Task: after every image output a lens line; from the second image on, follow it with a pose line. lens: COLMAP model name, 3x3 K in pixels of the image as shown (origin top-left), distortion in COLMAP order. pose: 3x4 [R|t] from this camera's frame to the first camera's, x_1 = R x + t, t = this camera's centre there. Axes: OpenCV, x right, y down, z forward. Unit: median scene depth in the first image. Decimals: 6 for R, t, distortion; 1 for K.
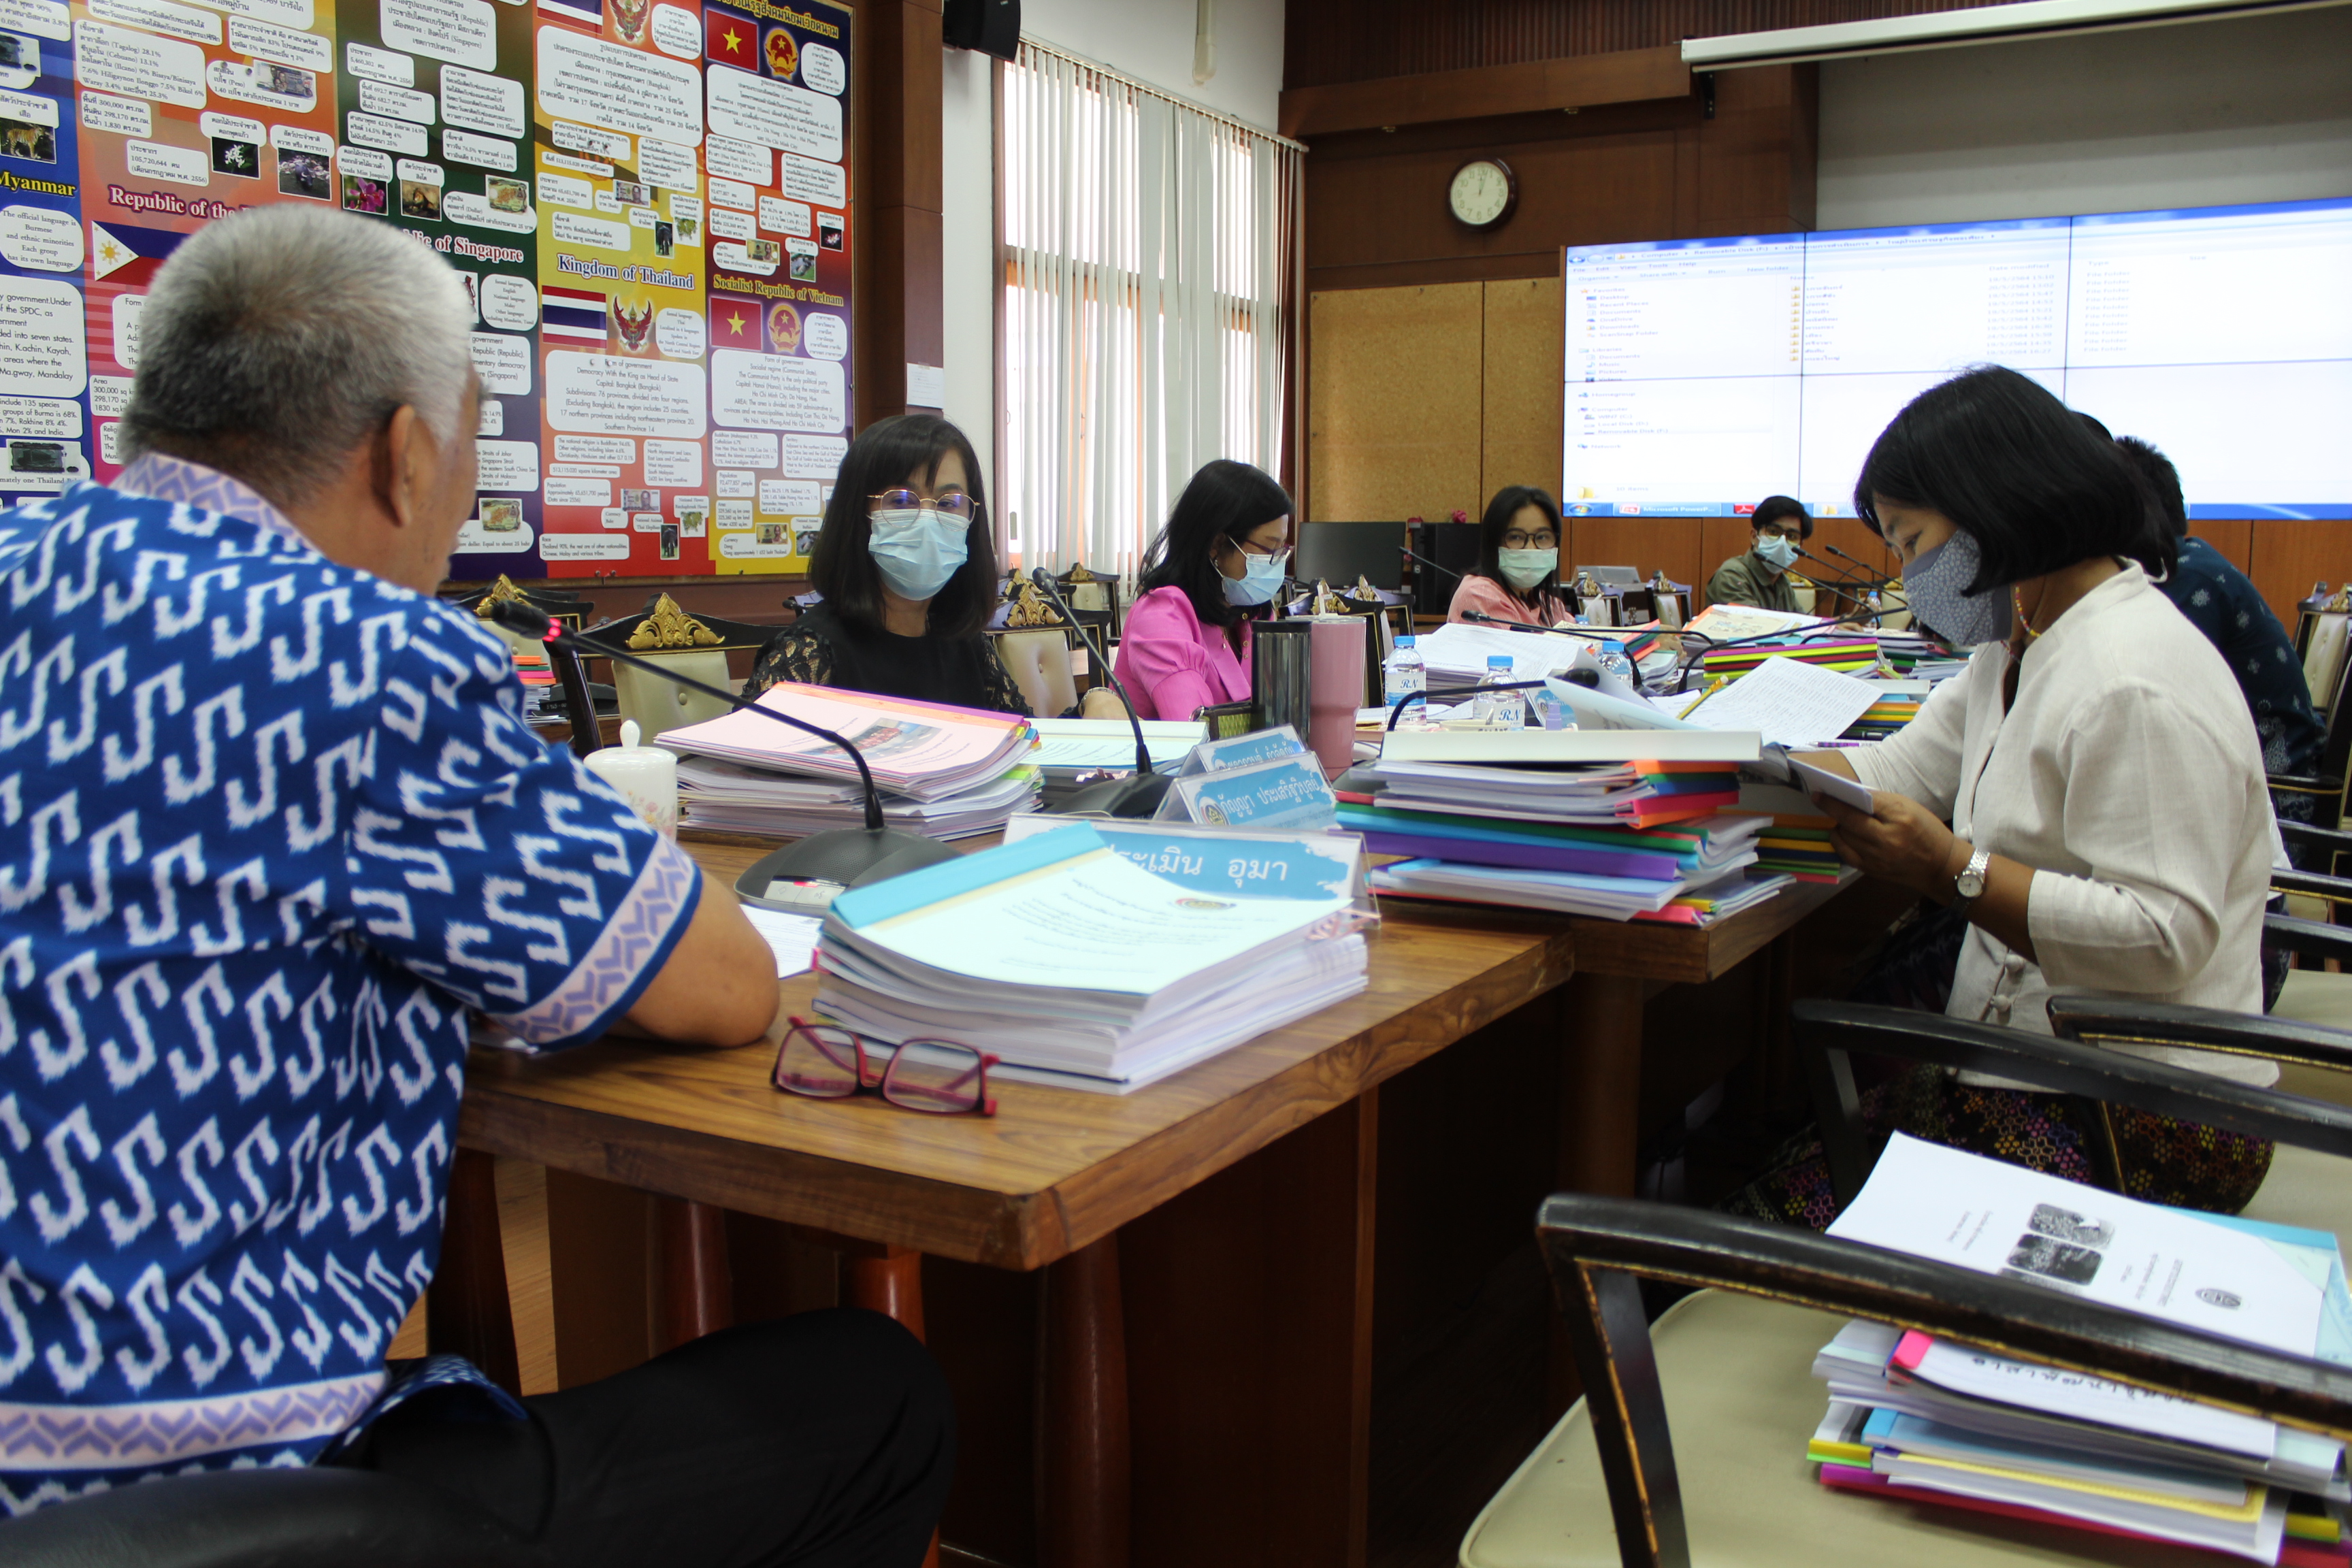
lens RADIAL K [[2001.9, 0, 1180.1], [0, 2001.9, 838.5], [0, 0, 1]] dist [-0.162612, 0.126696]
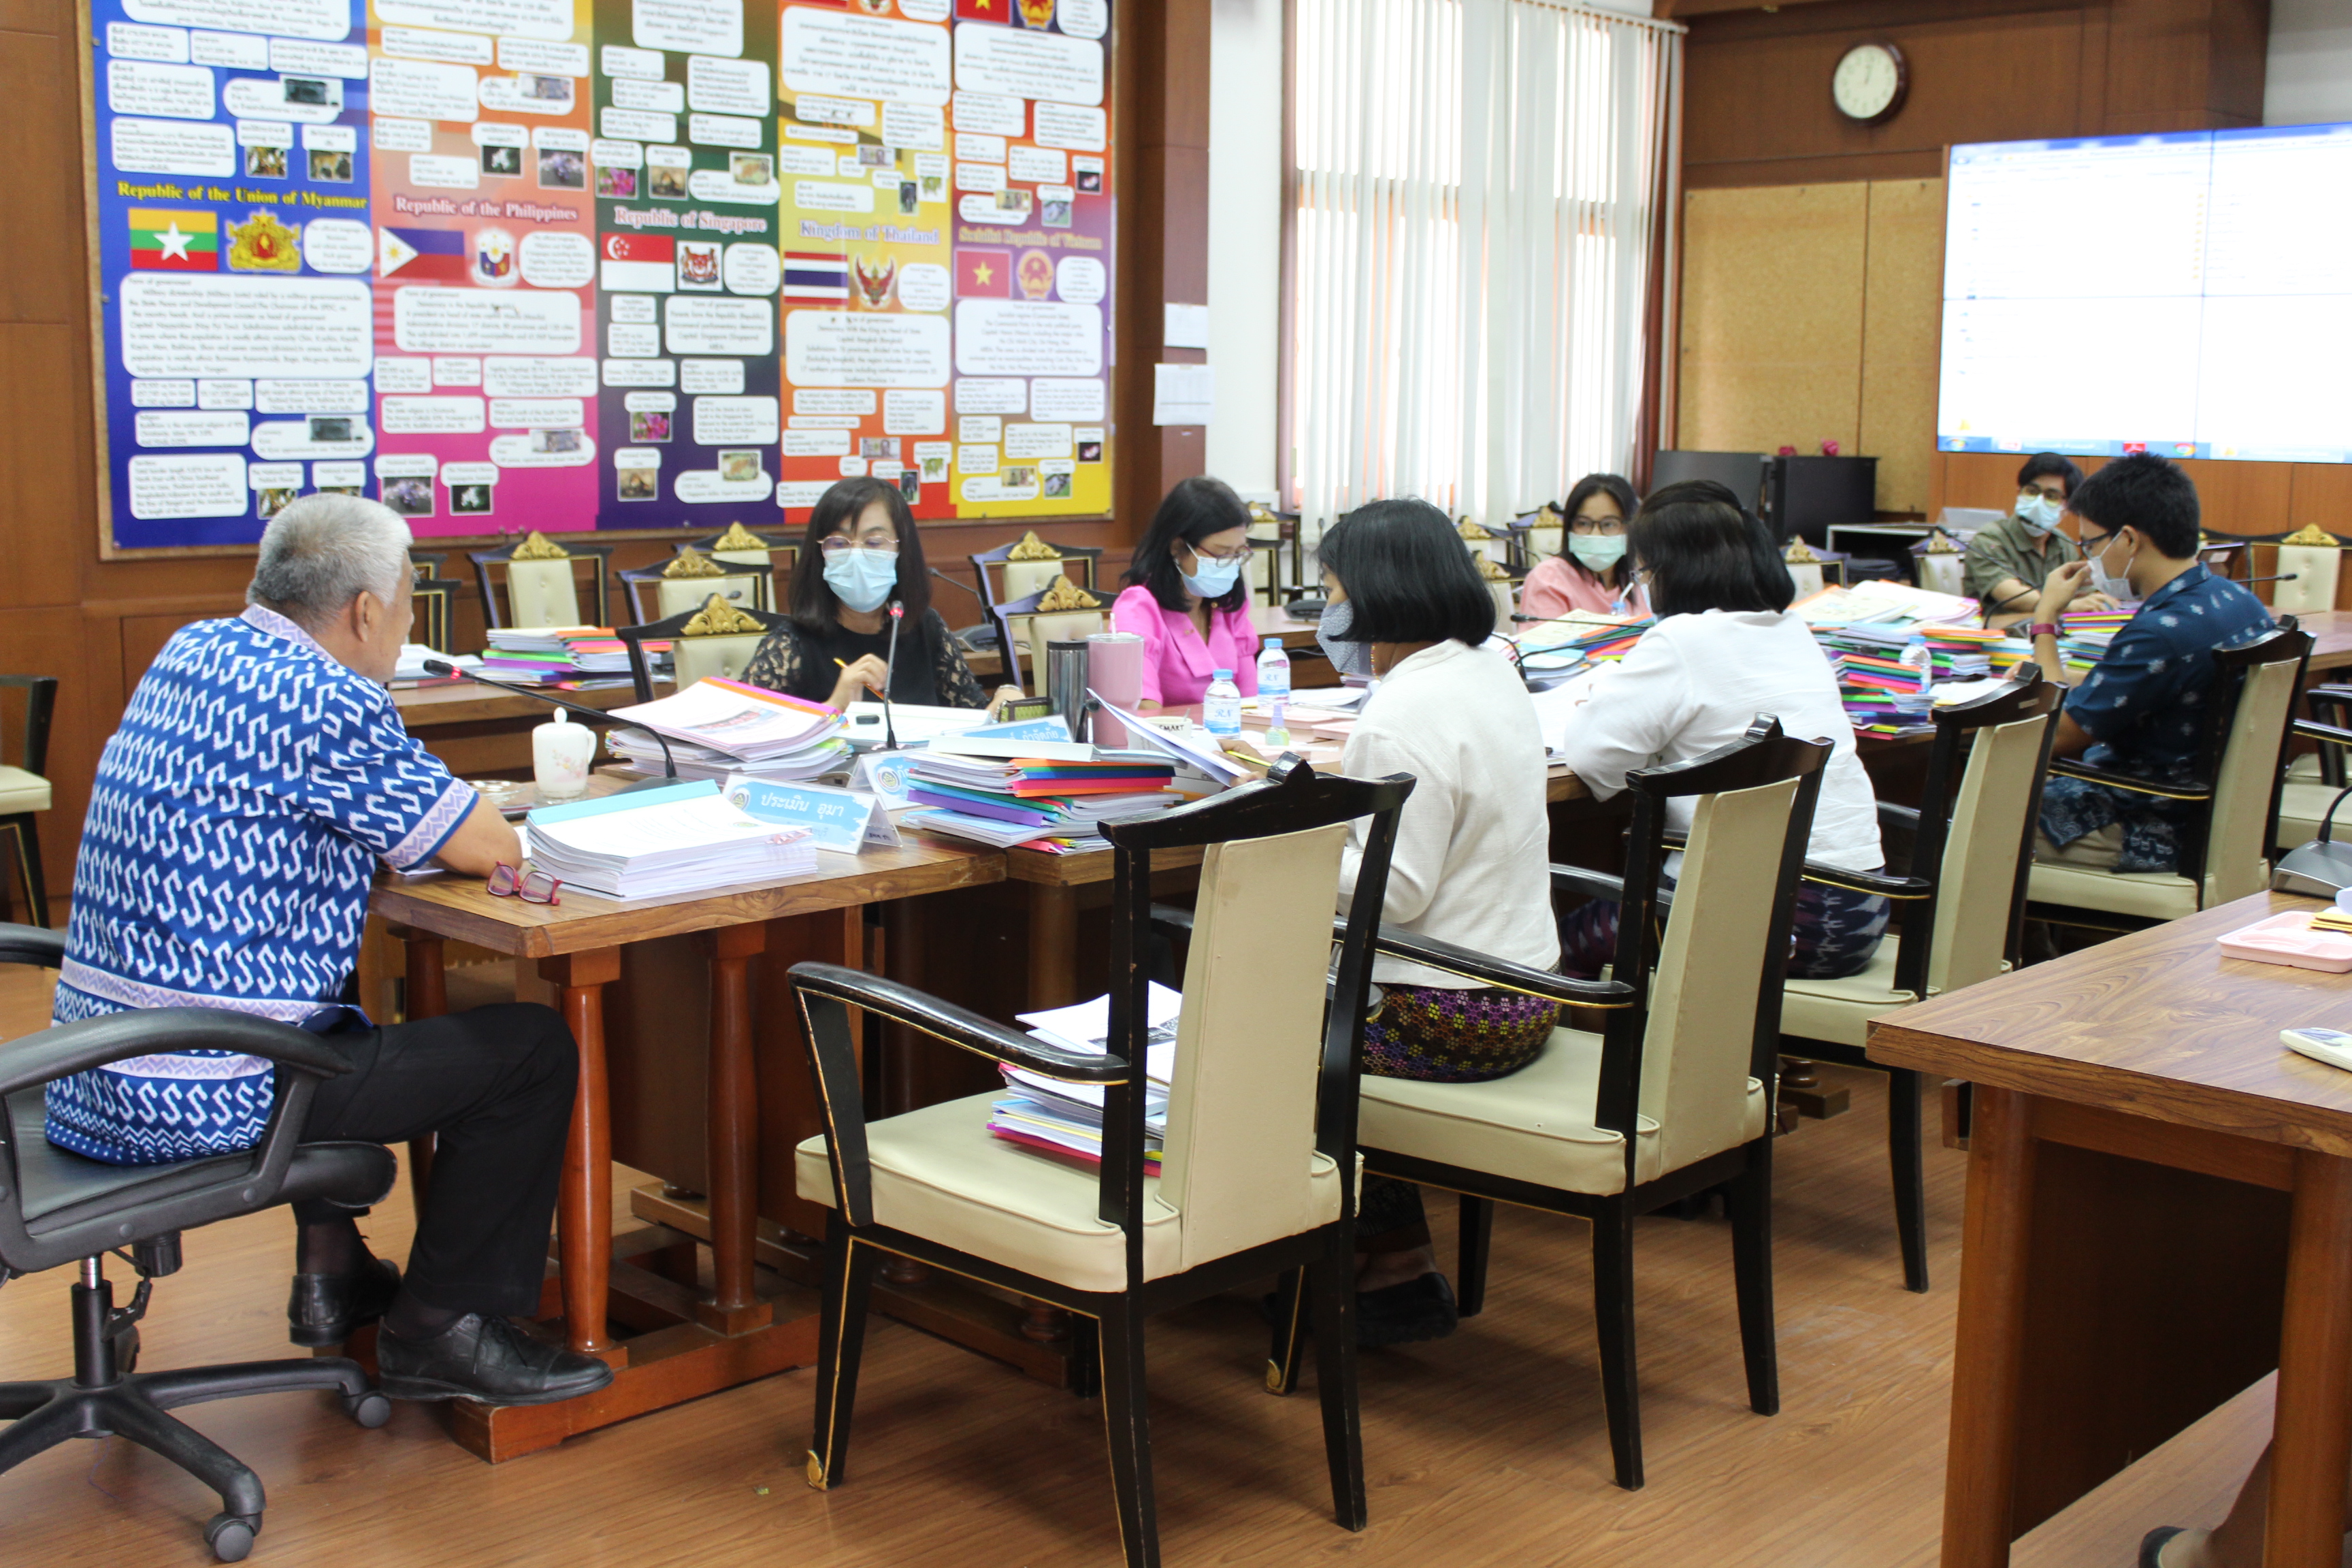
lens RADIAL K [[2606.1, 0, 1174.8], [0, 2606.1, 833.3], [0, 0, 1]] dist [-0.094212, 0.029486]
pose [[0.966259, 0.050661, -0.252540, 0.308080], [-0.045090, 0.998596, 0.027801, -0.014246], [0.253594, -0.015476, 0.967187, -0.396970]]
